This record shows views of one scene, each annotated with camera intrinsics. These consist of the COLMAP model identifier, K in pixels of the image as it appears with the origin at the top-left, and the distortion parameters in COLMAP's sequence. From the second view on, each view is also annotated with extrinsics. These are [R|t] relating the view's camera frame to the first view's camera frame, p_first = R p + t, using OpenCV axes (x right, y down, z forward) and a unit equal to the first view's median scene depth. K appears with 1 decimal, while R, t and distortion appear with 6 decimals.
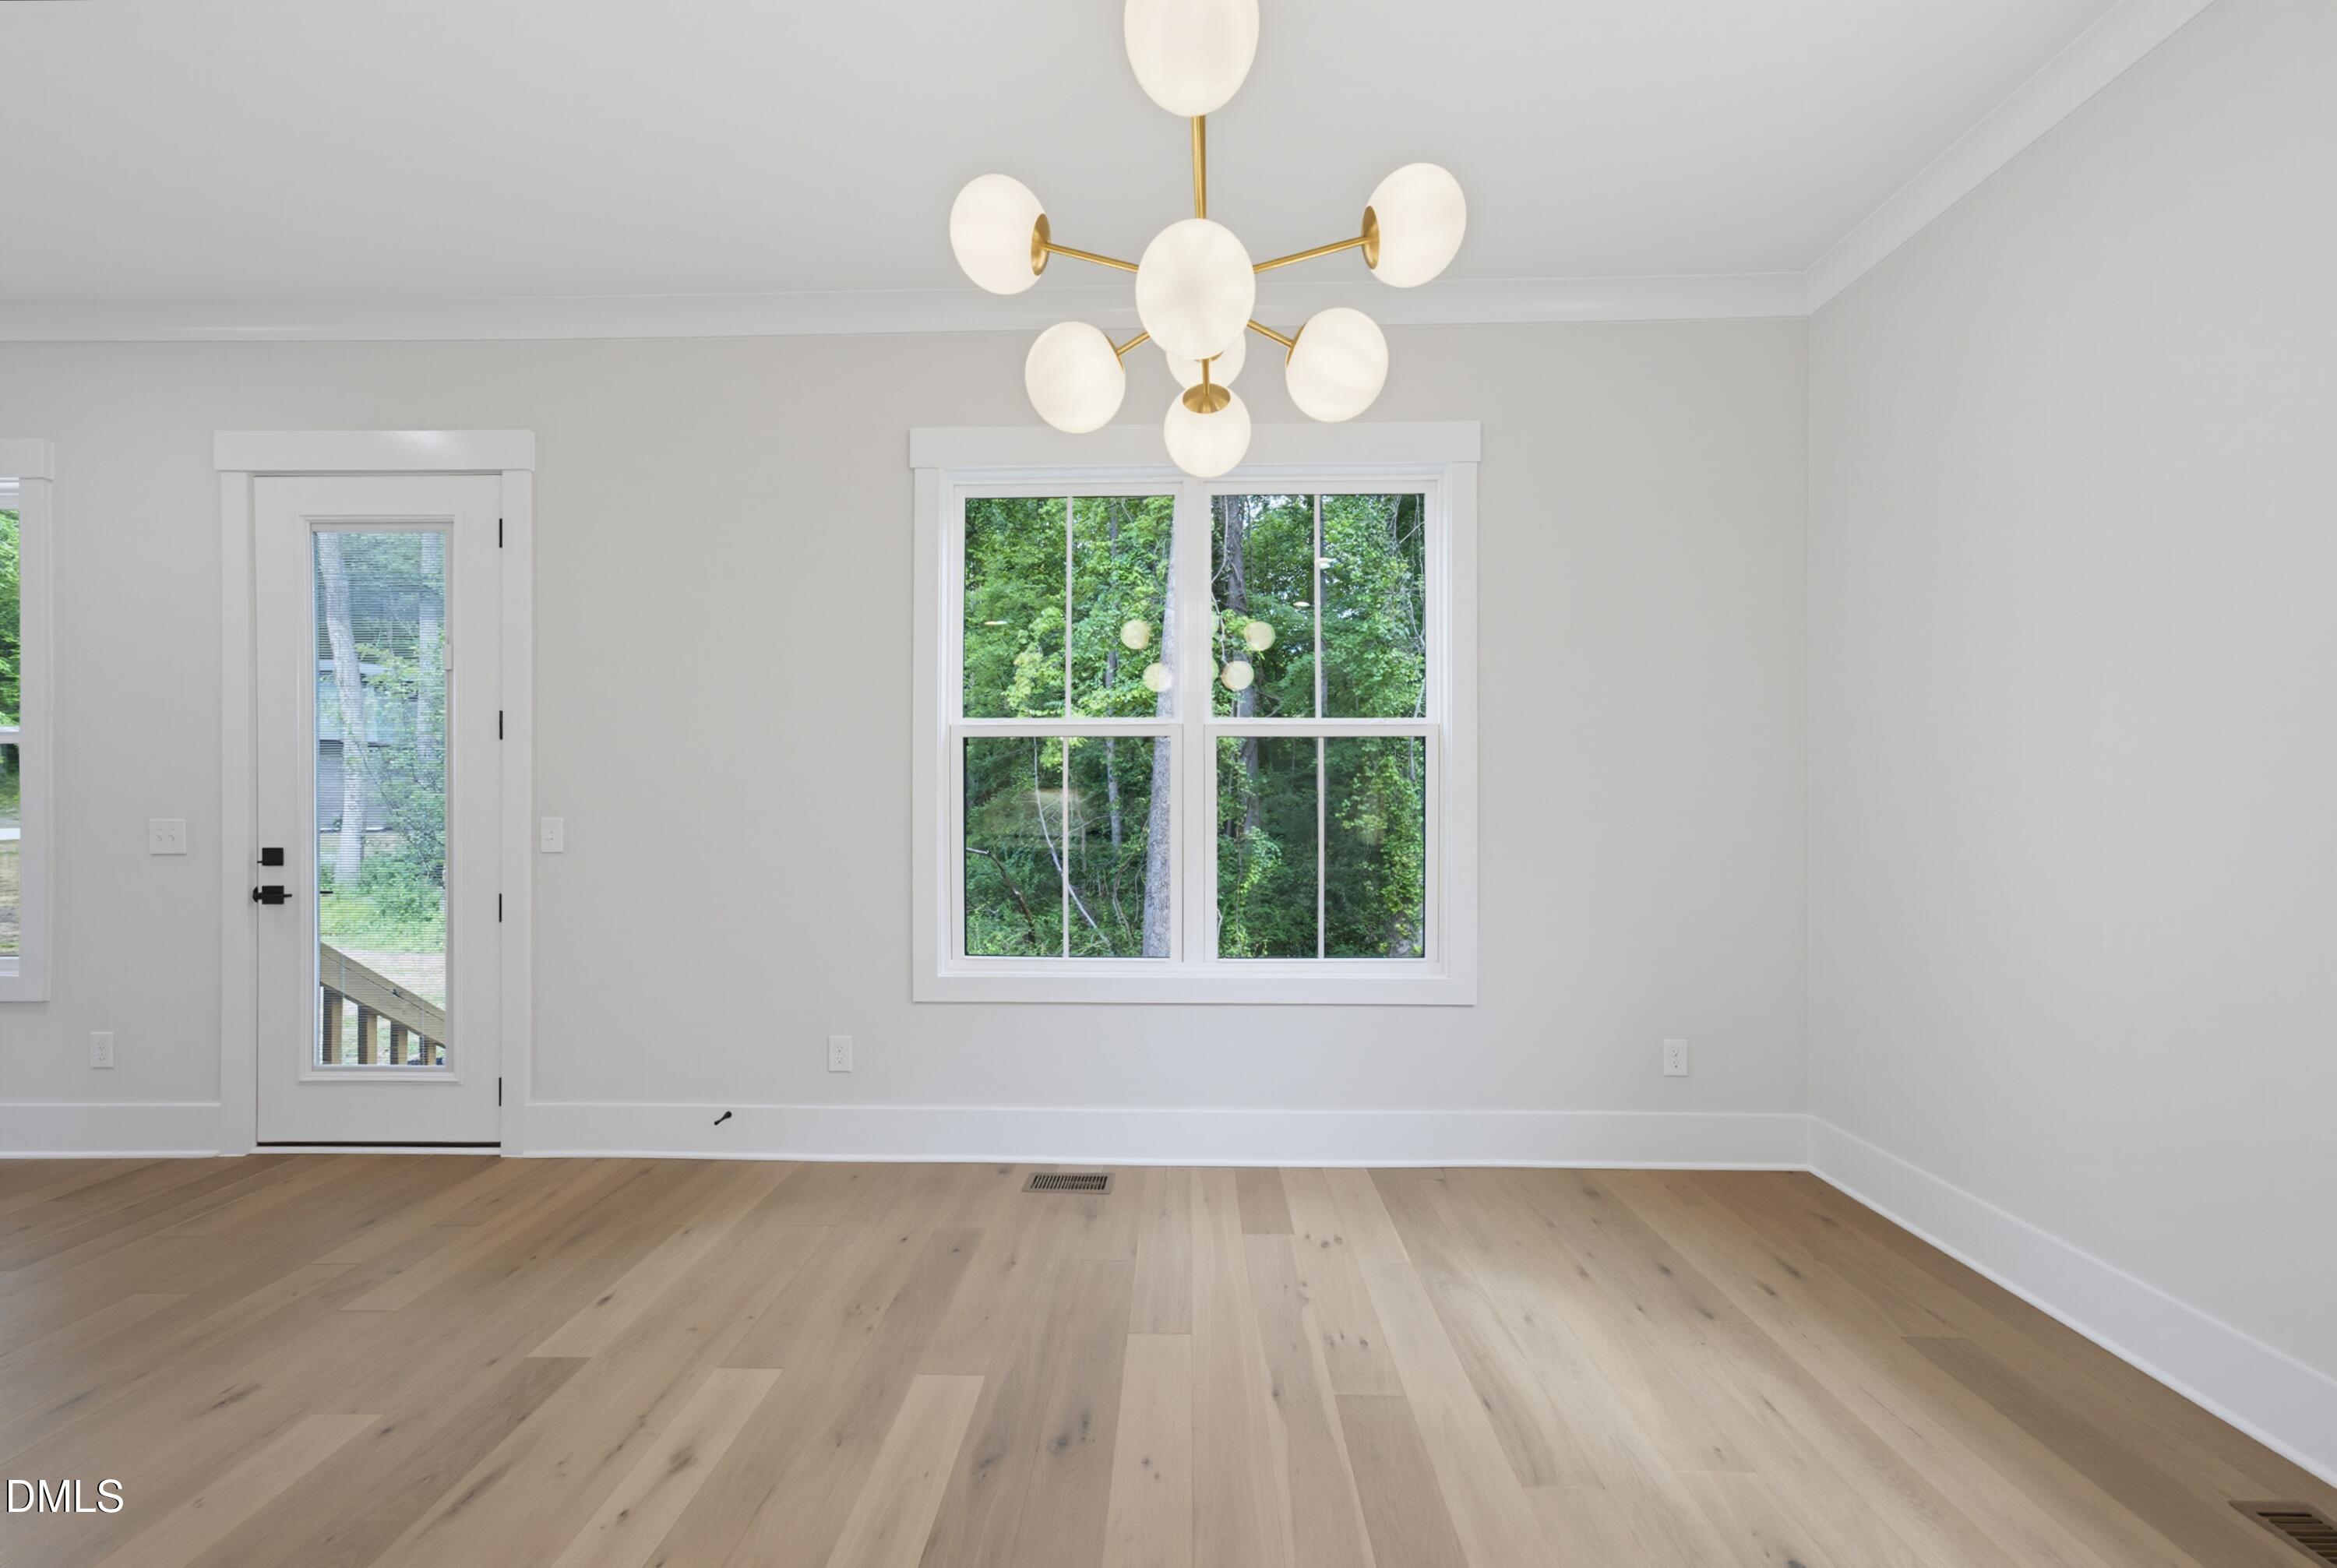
lens RADIAL K [[810.1, 0, 1175.0], [0, 810.1, 792.0], [0, 0, 1]] dist [0.000398, 0.000177]
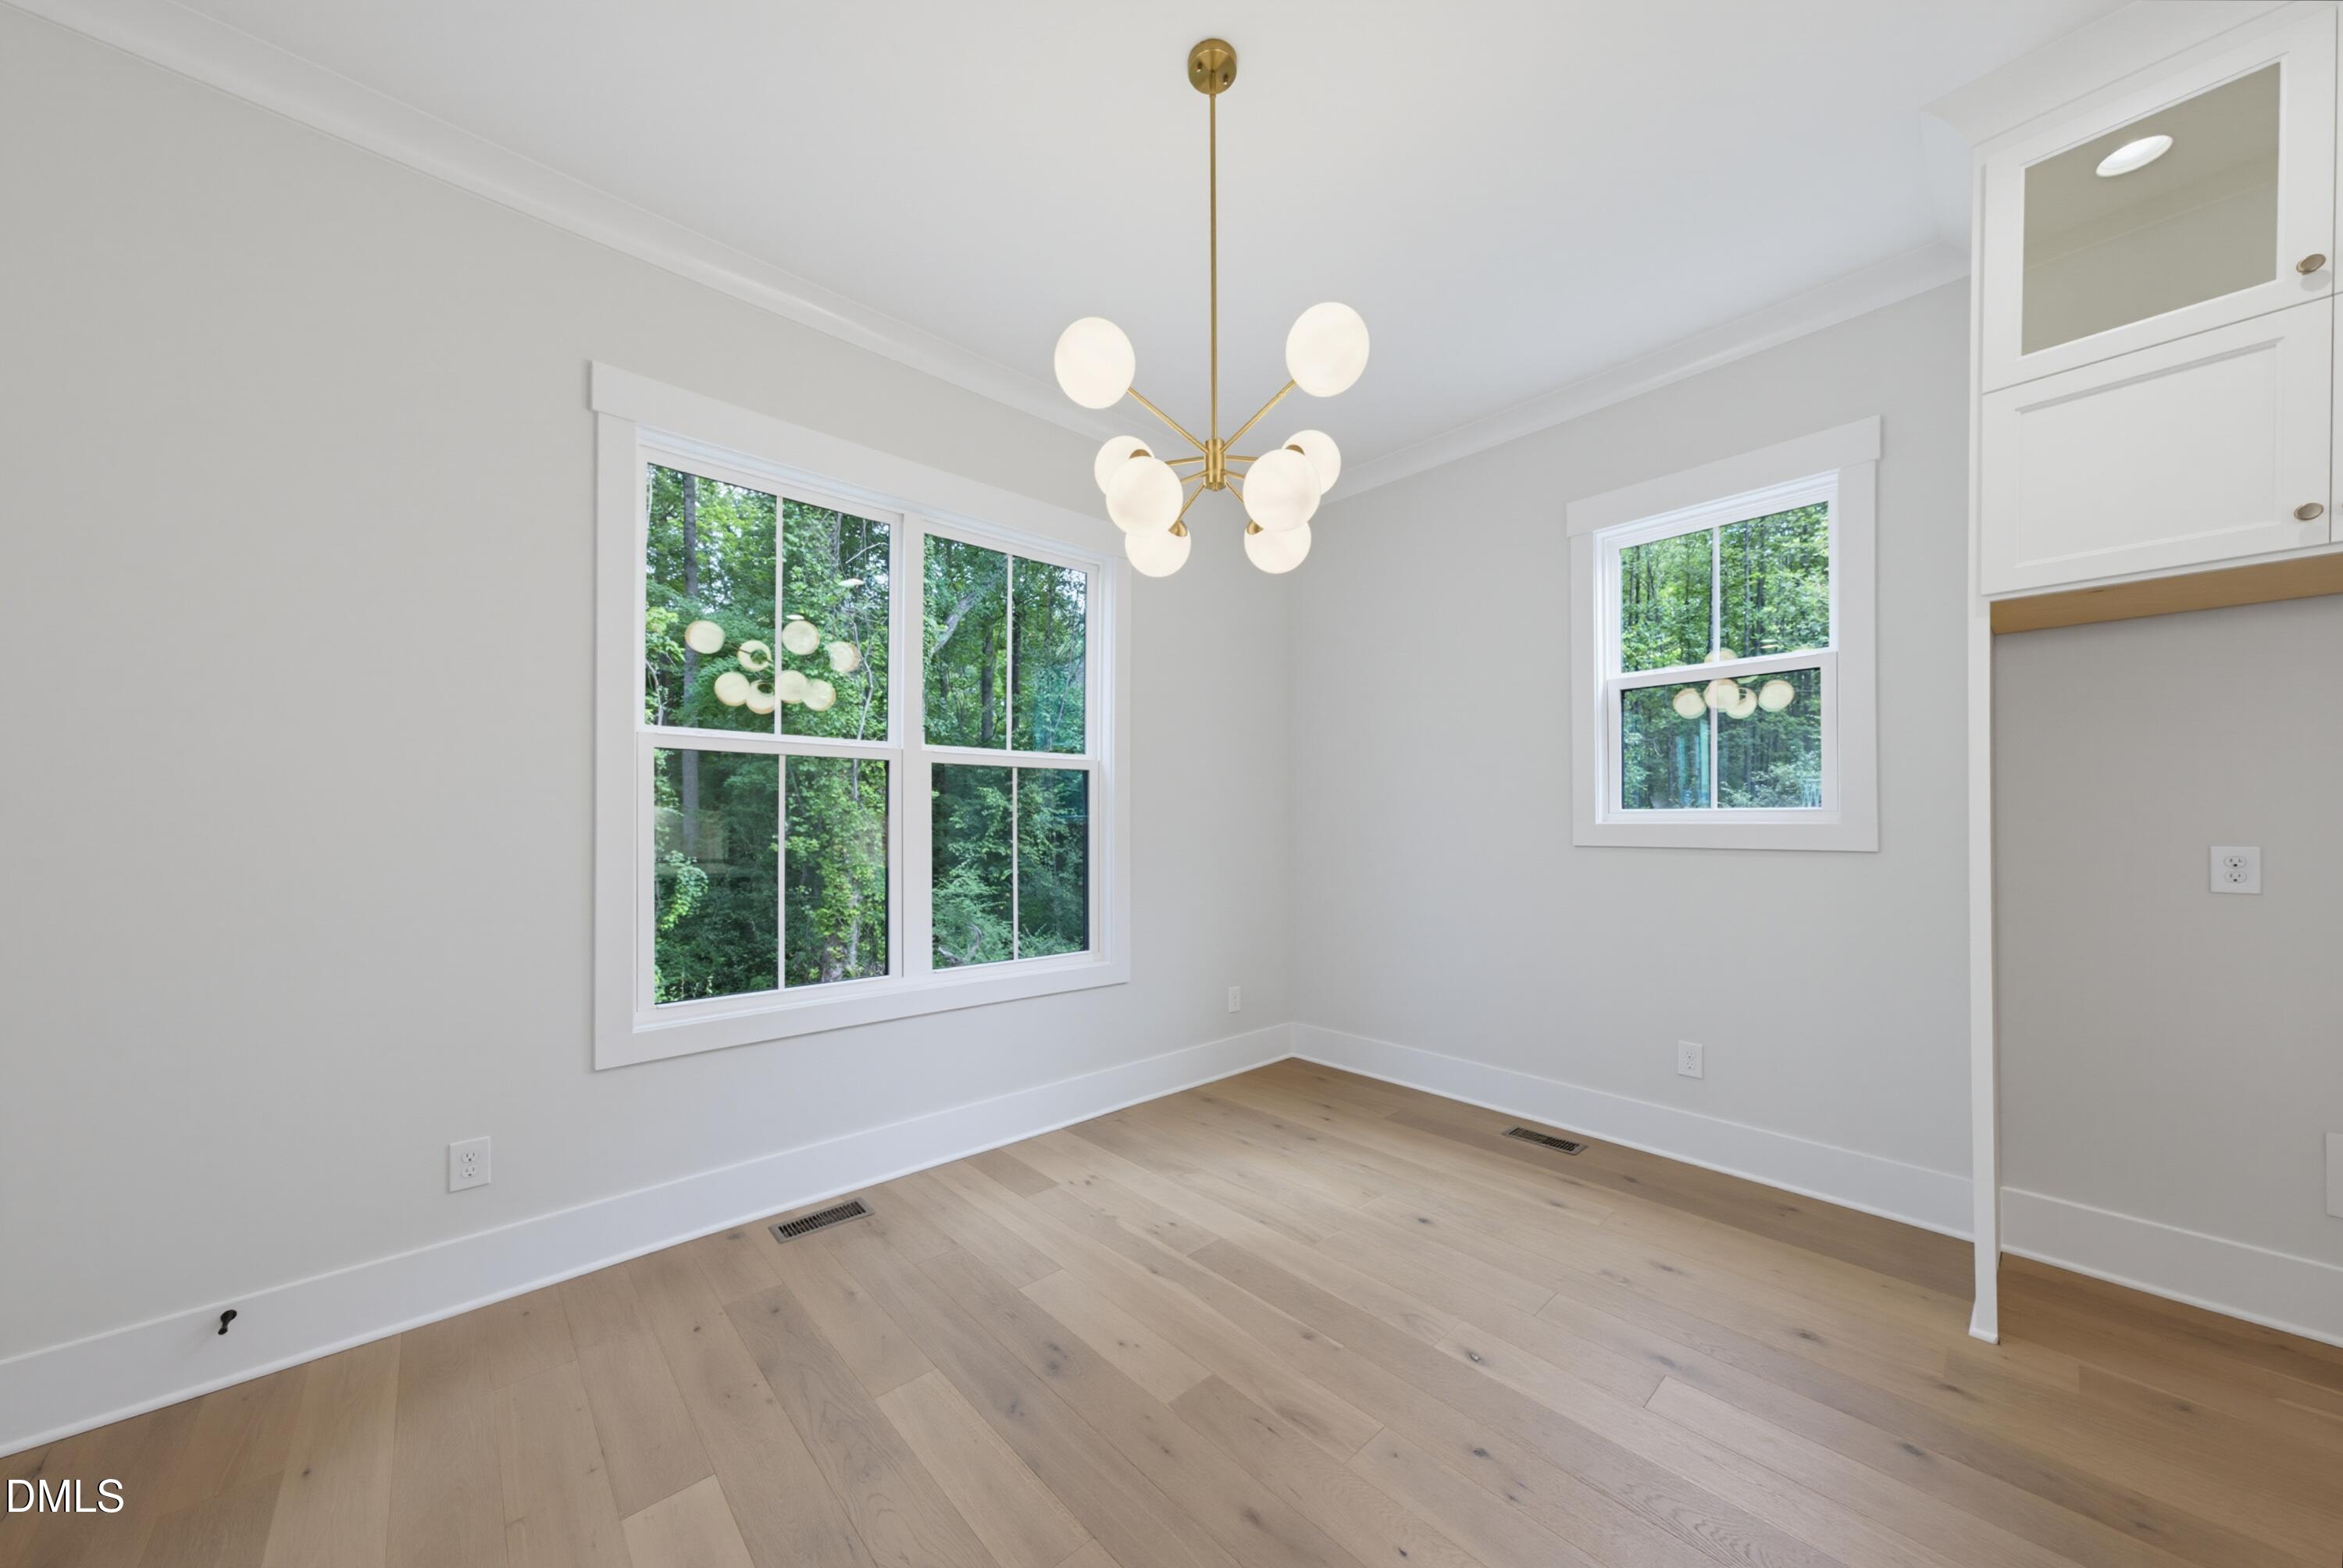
lens RADIAL K [[817.7, 0, 1168.6], [0, 817.7, 817.8], [0, 0, 1]] dist [-0.009618, 0.016341]
pose [[0.714413, 0.009955, 0.699654, -0.512770], [-0.014014, 0.999902, 0.000082, -0.001522], [-0.699584, -0.009863, 0.714482, 0.021571]]
